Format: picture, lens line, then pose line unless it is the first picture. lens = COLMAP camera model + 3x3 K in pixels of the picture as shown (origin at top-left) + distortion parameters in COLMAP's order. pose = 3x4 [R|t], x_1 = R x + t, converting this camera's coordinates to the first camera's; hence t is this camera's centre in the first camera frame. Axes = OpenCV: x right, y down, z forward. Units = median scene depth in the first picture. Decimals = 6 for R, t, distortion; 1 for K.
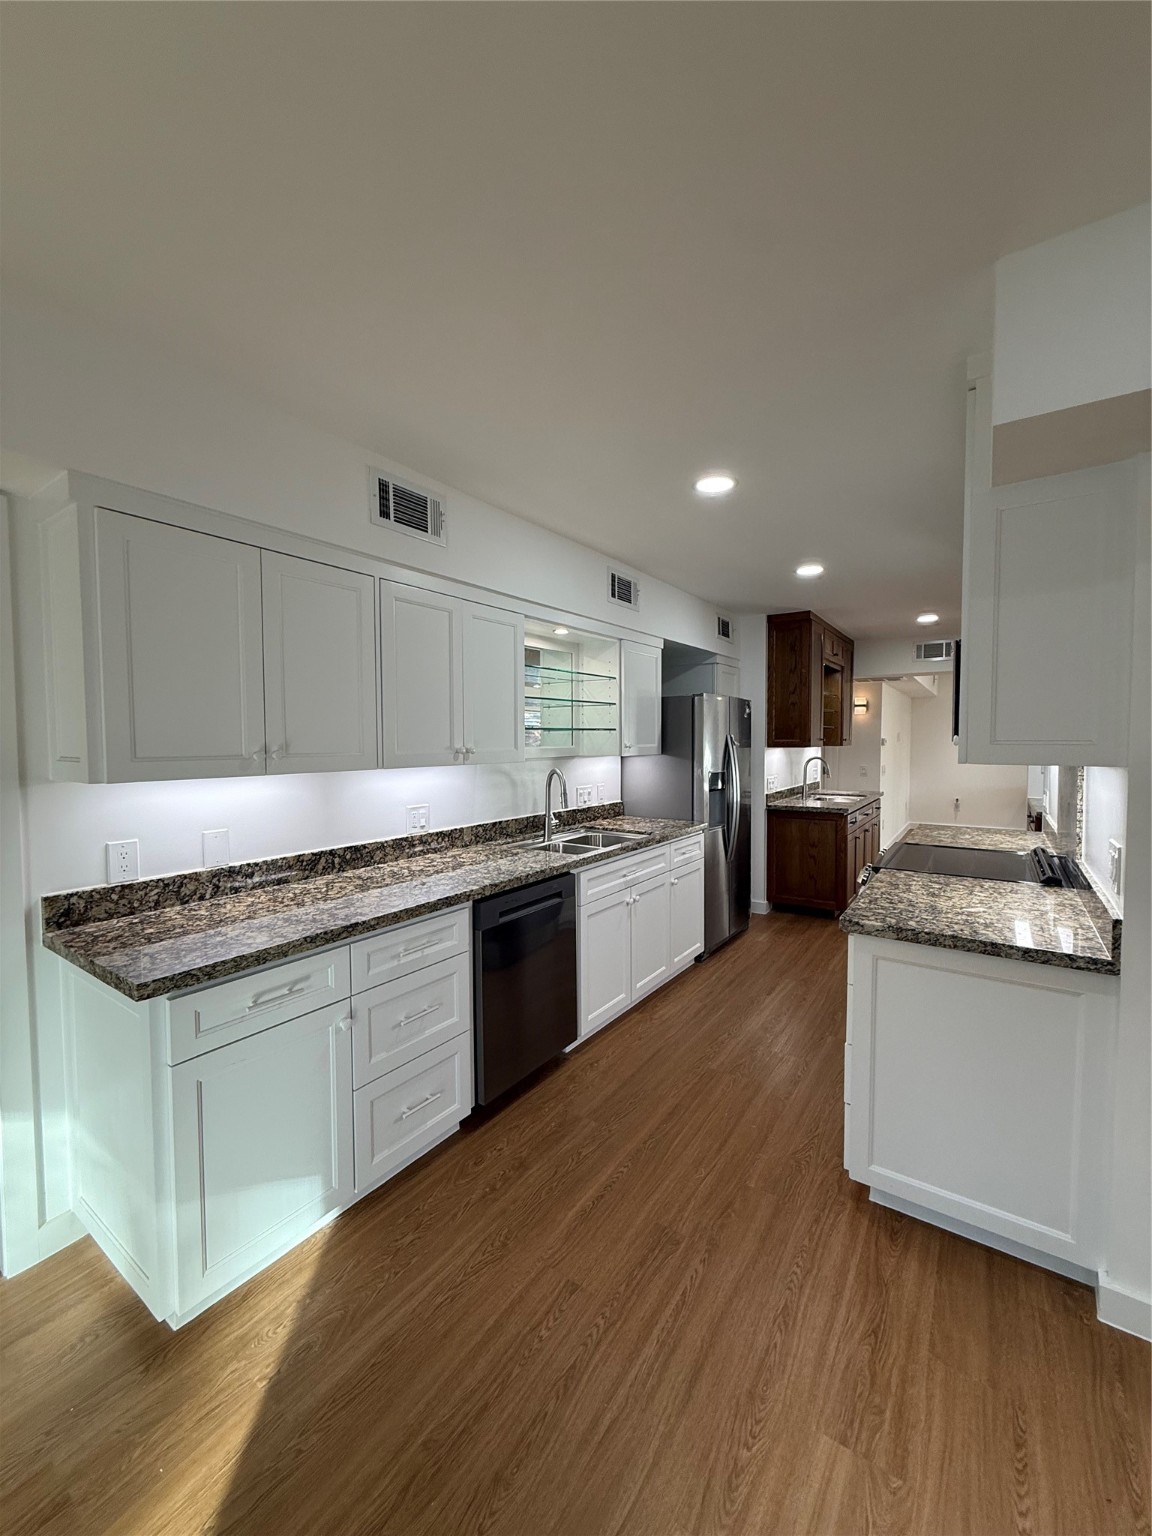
lens RADIAL K [[612.6, 0, 577.0], [0, 612.6, 759.7], [0, 0, 1]] dist [-0.000365, 0.000019]
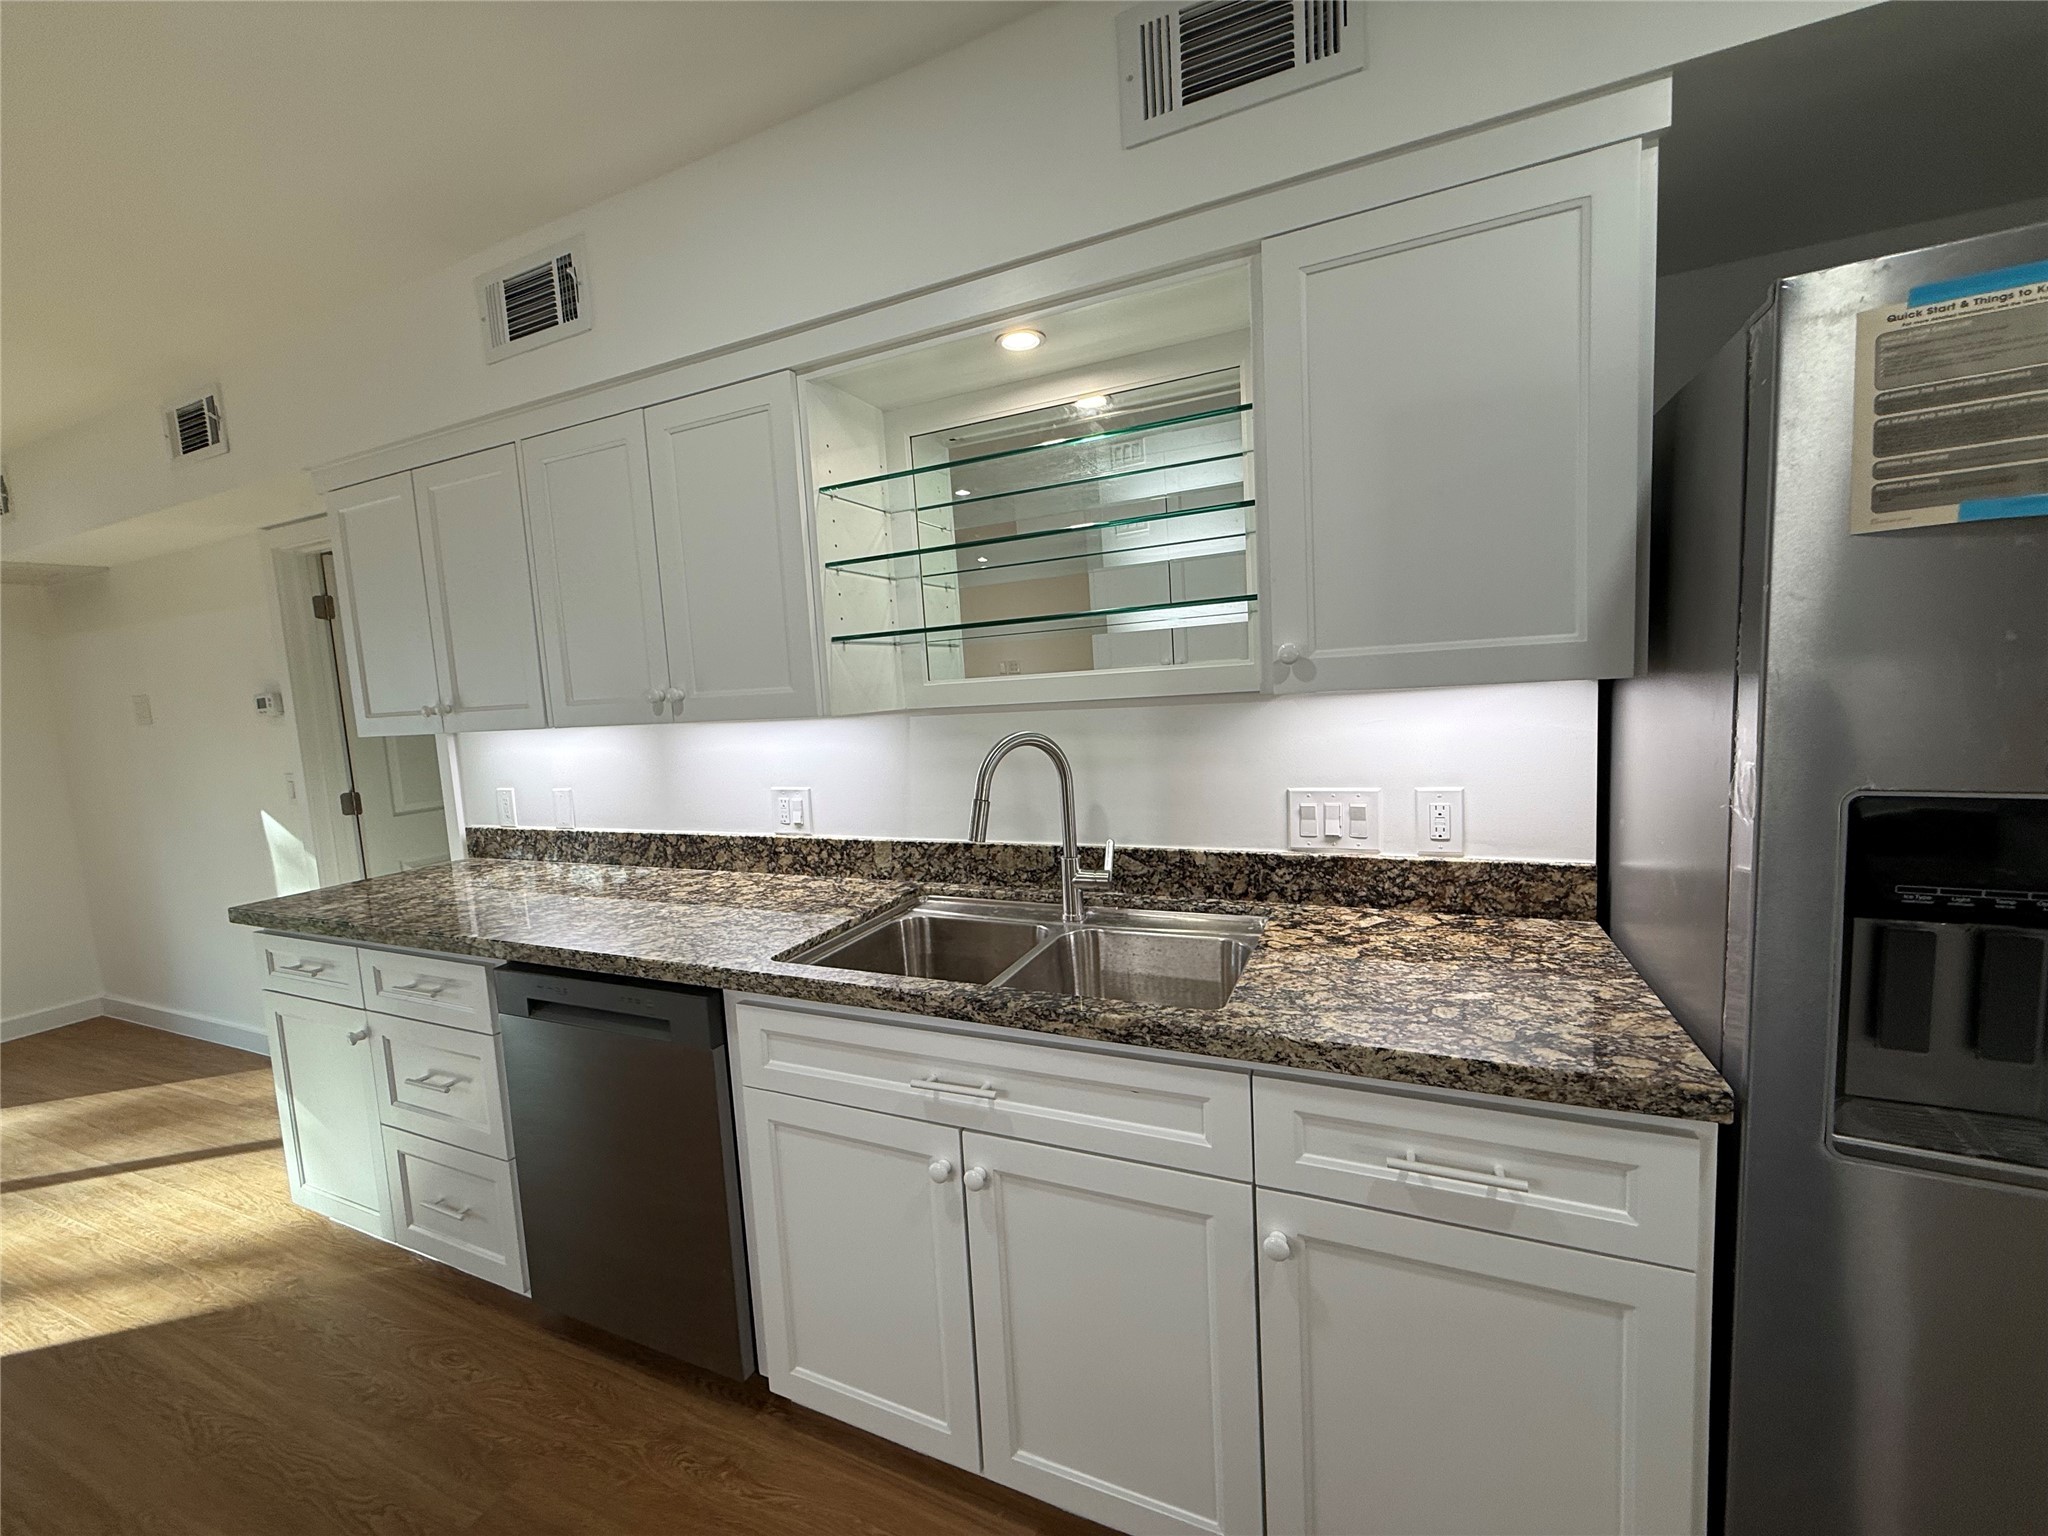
lens RADIAL K [[816.8, 0, 1033.0], [0, 816.8, 766.0], [0, 0, 1]] dist [-0.000365, 0.000019]
pose [[0.189355, 0.088455, -0.977916, 0.569732], [0.020366, 0.995366, 0.093977, -0.014309], [0.981697, -0.037711, 0.186676, 1.147906]]
